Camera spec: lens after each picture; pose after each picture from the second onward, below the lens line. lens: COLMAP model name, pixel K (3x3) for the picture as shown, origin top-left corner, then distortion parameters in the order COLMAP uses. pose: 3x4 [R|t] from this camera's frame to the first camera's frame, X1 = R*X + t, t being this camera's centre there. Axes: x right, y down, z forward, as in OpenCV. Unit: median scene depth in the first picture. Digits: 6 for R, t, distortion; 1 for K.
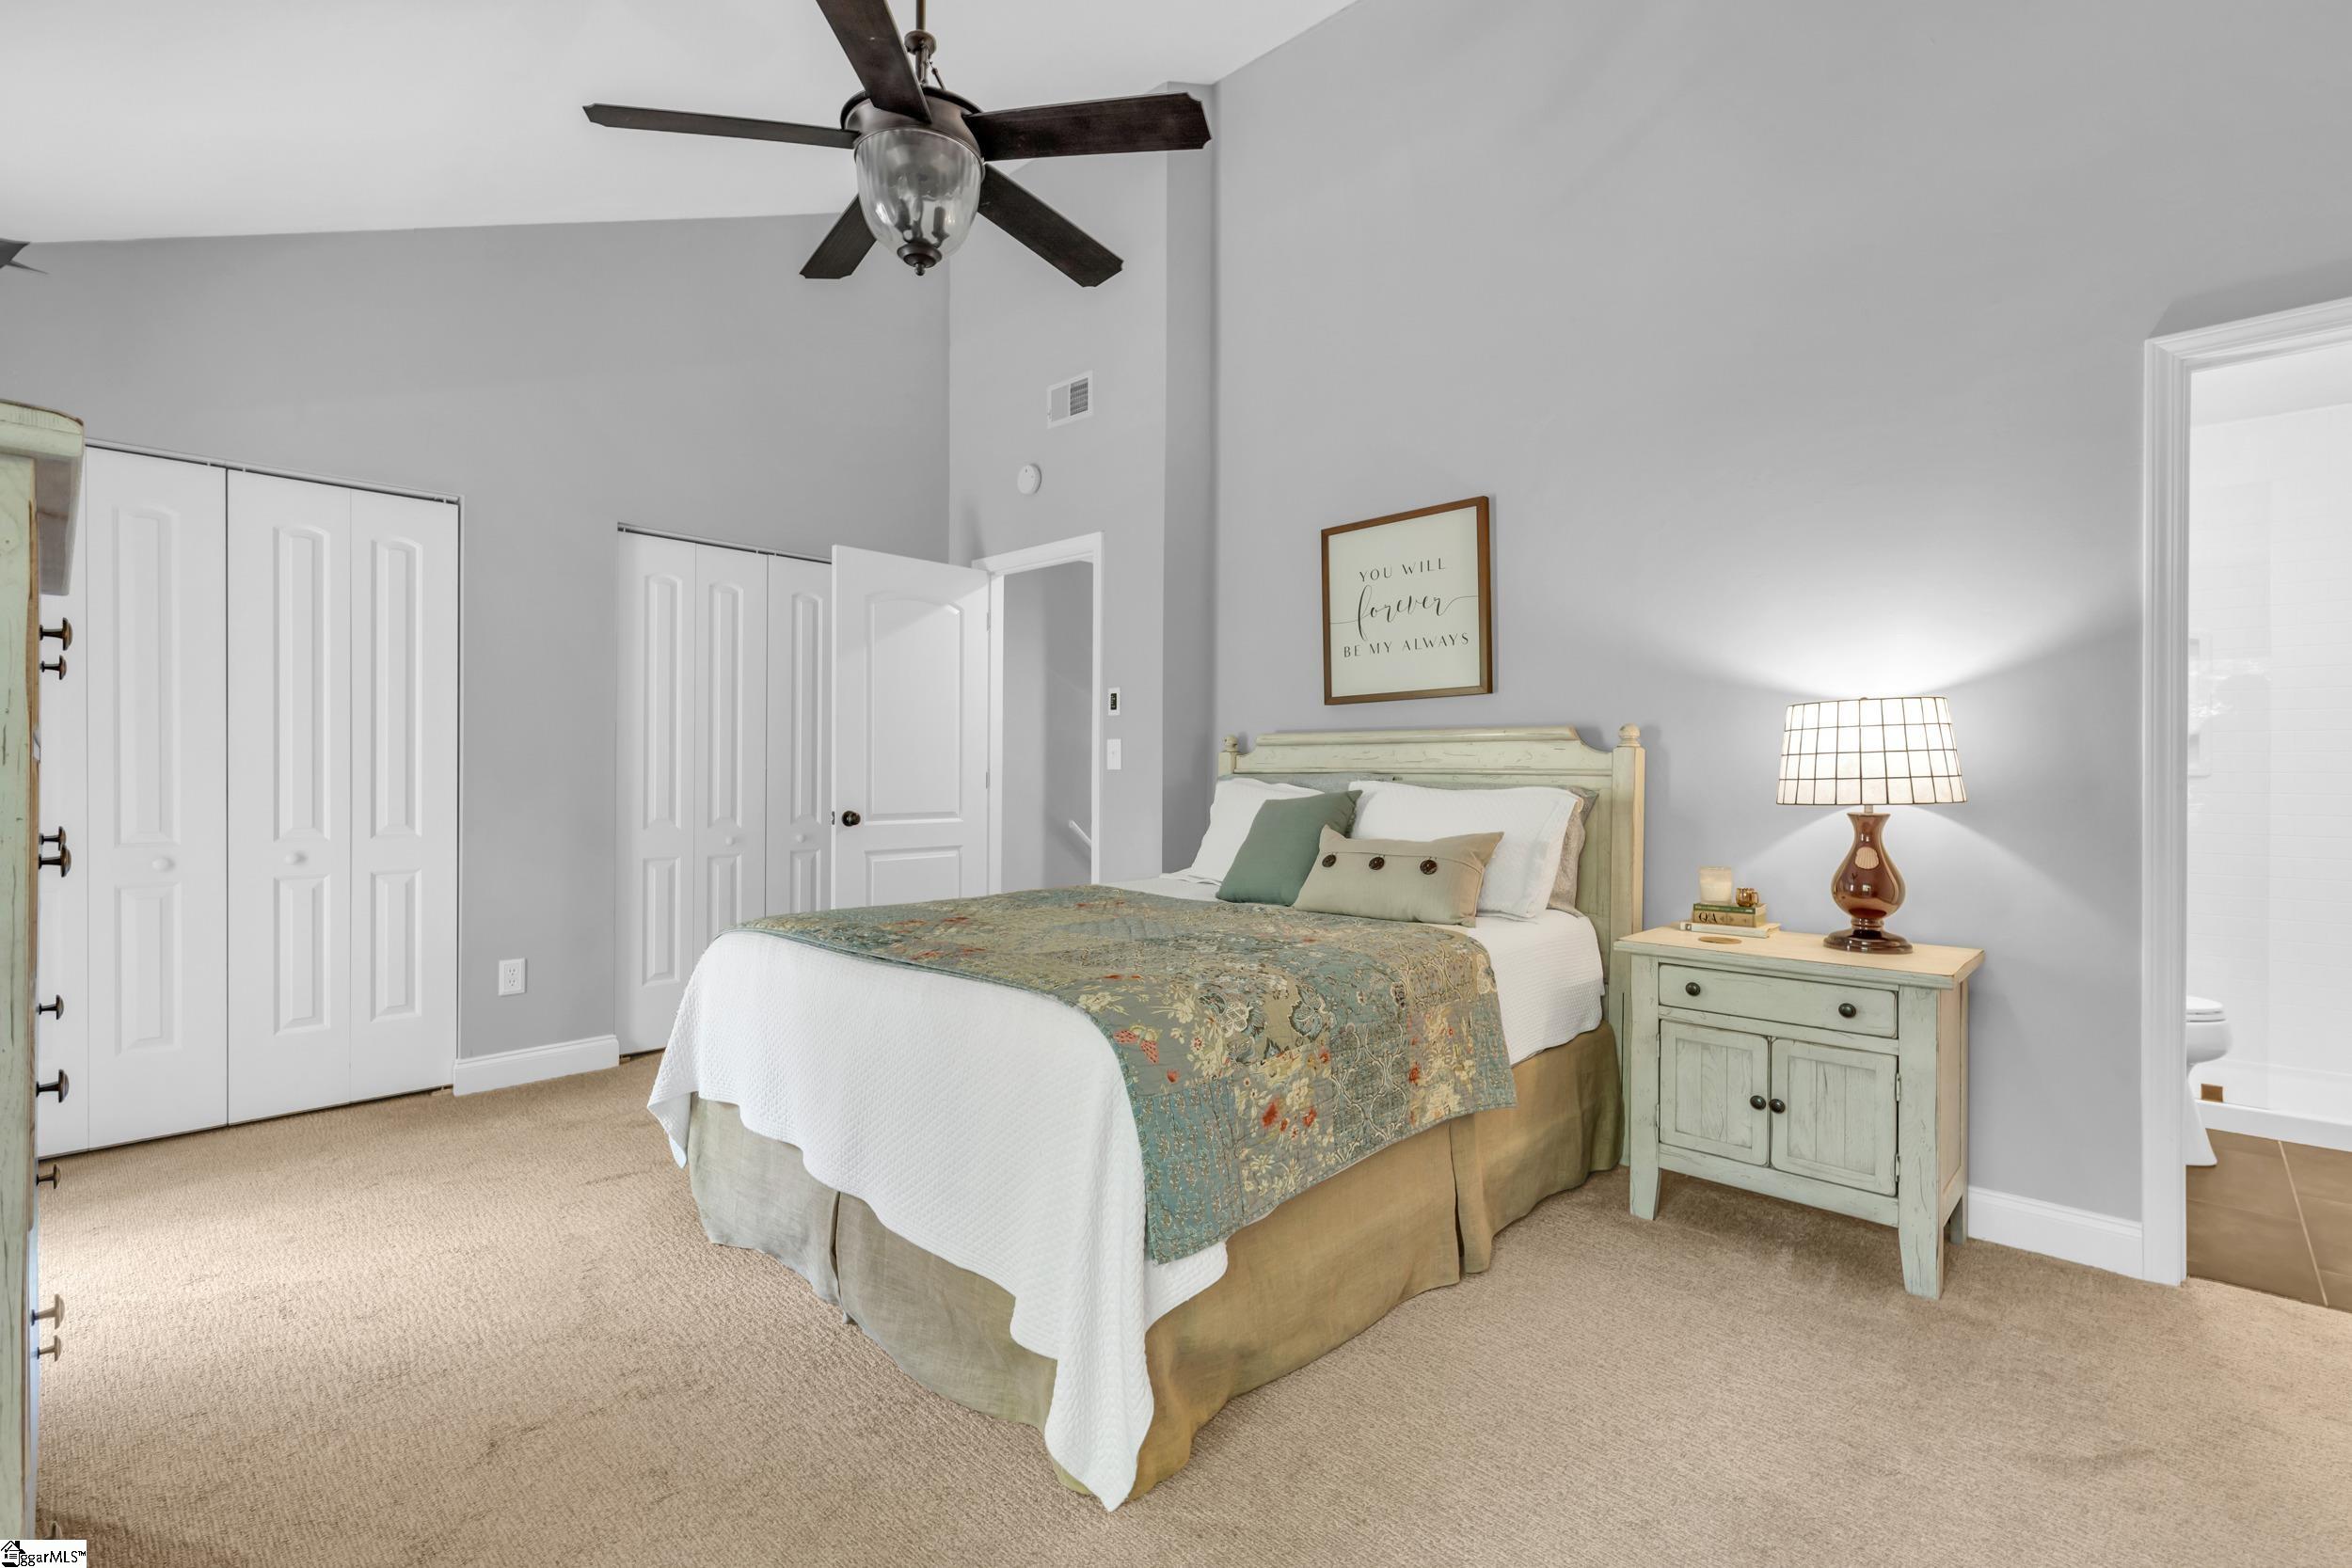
lens RADIAL K [[1032.9, 0, 1176.0], [0, 1032.9, 784.0], [0, 0, 1]] dist [-0.000881, -0.000194]
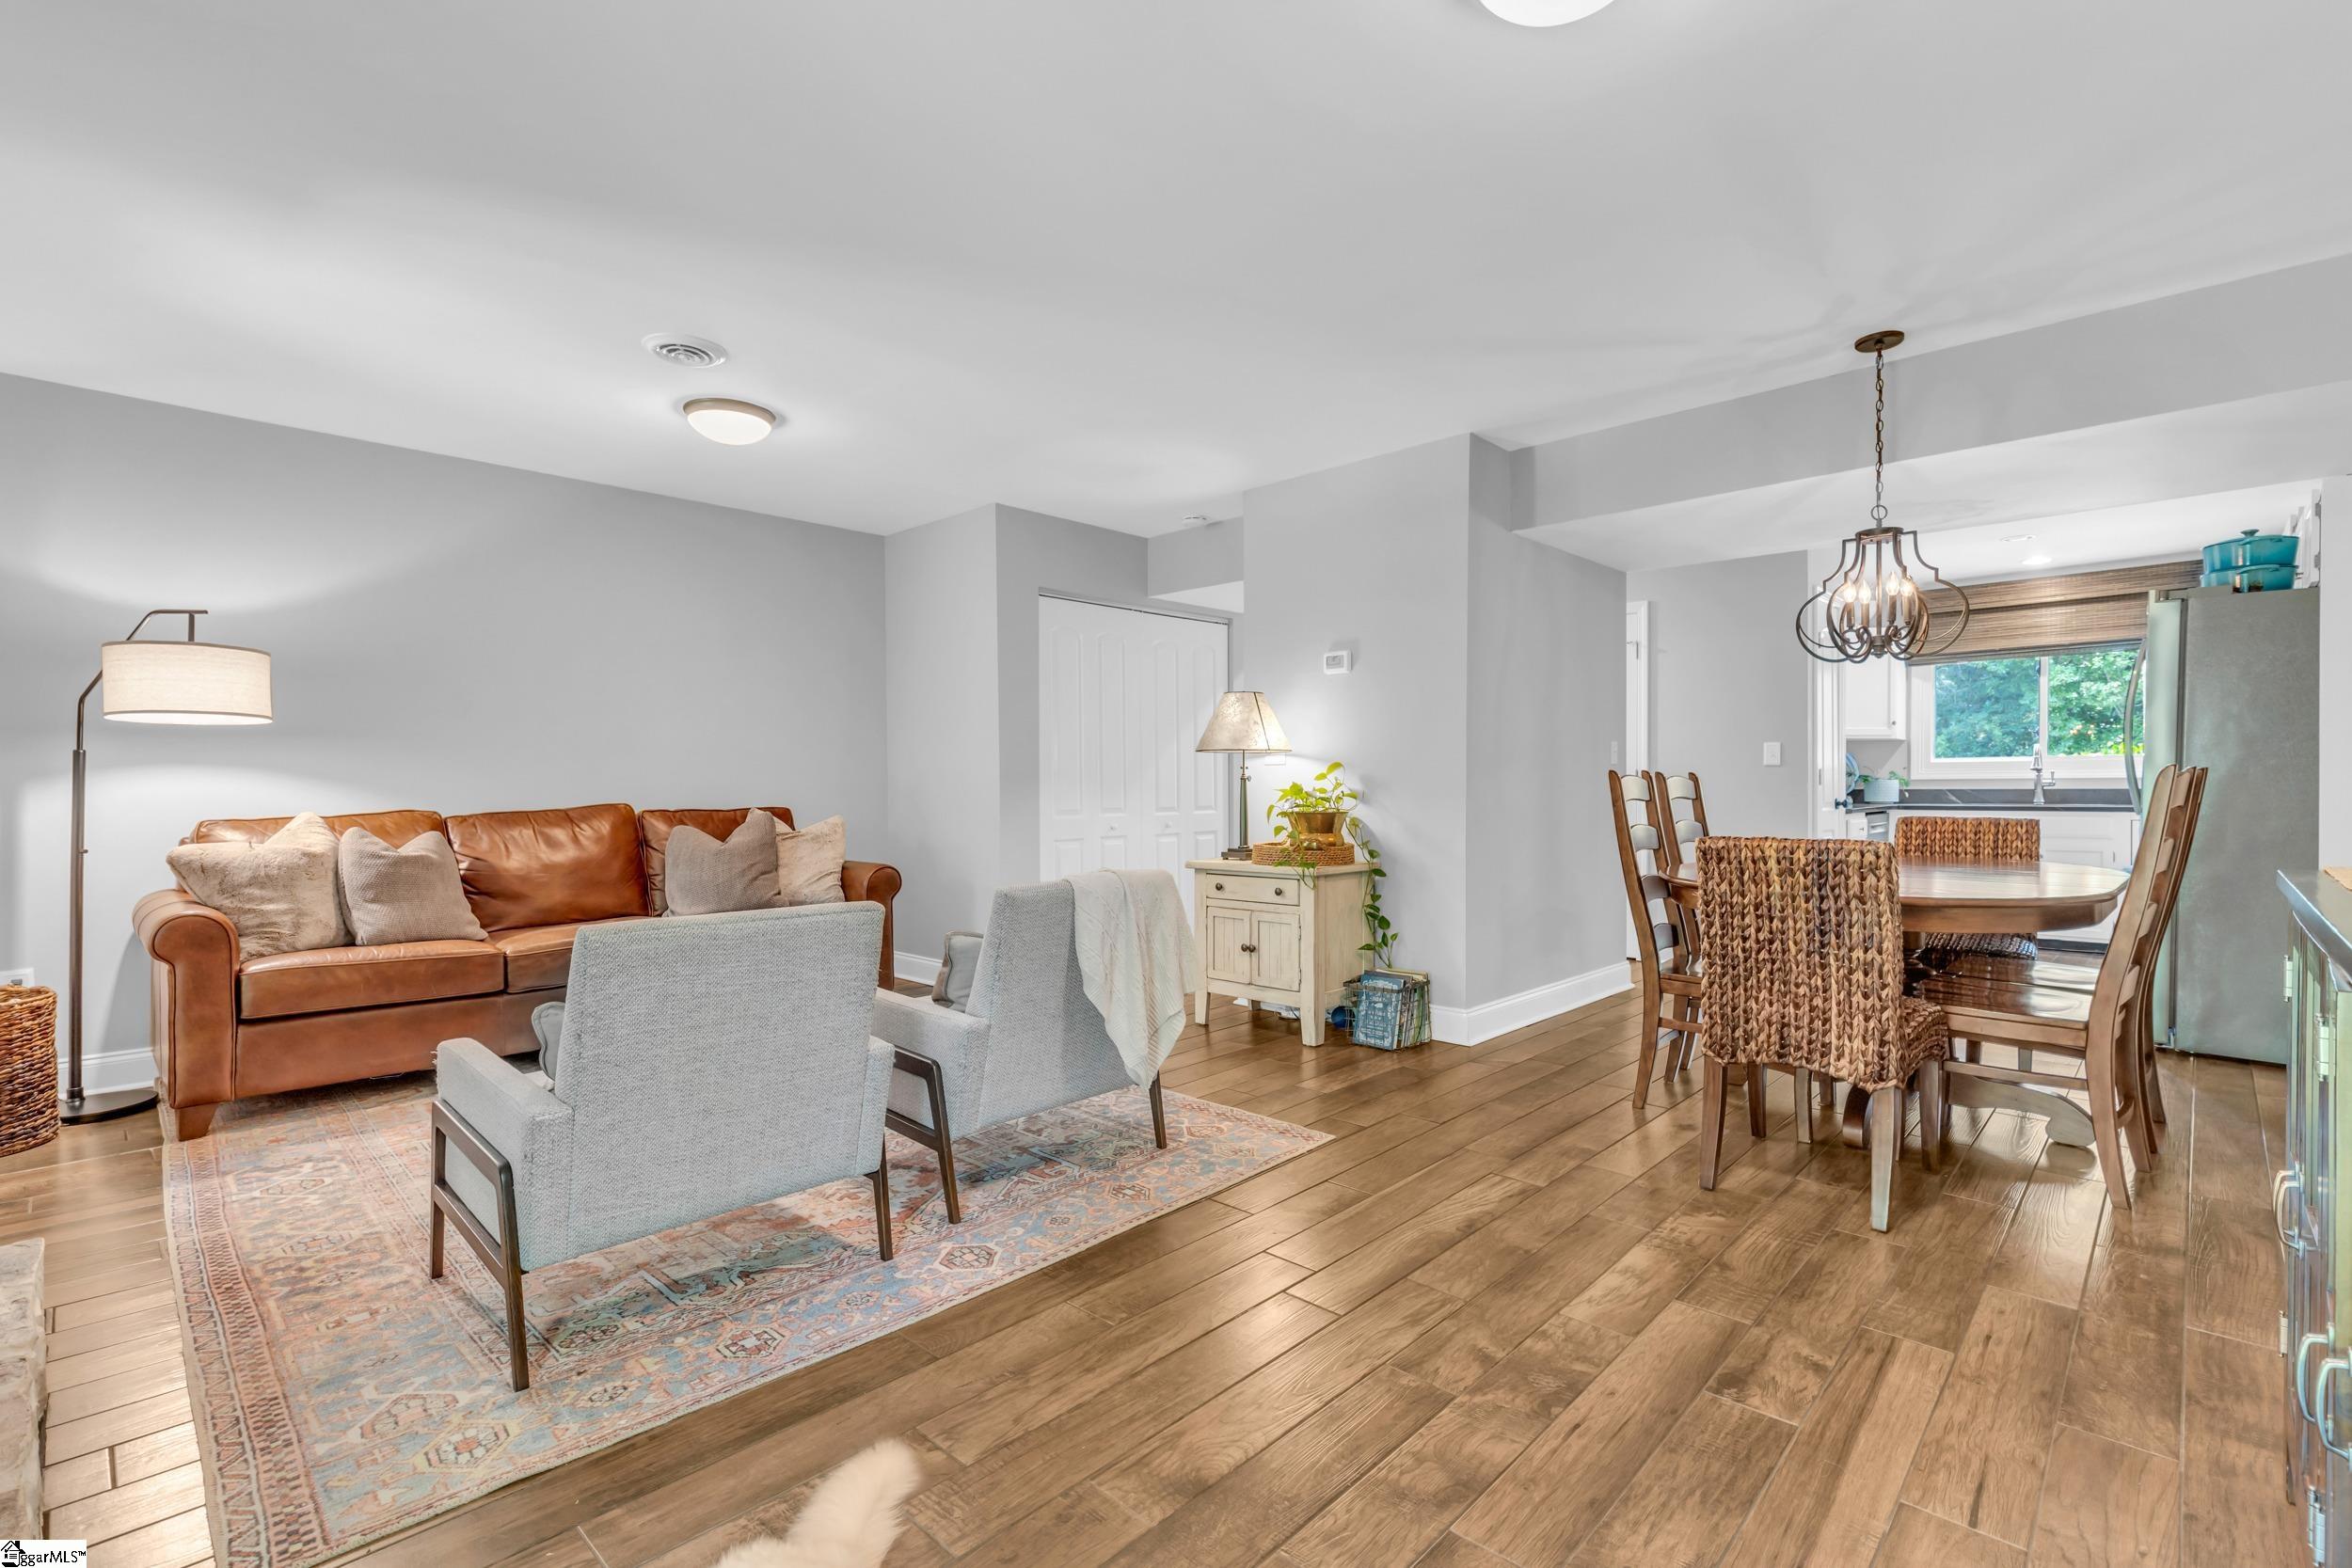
lens RADIAL K [[1067.2, 0, 1178.2], [0, 1067.2, 793.9], [0, 0, 1]] dist [0.008518, 0.000208]
pose [[0.999933, -0.011474, 0.001412, 0.447483], [0.011469, 0.999928, 0.003413, 0.036512], [-0.001451, -0.003396, 0.999993, -0.826794]]
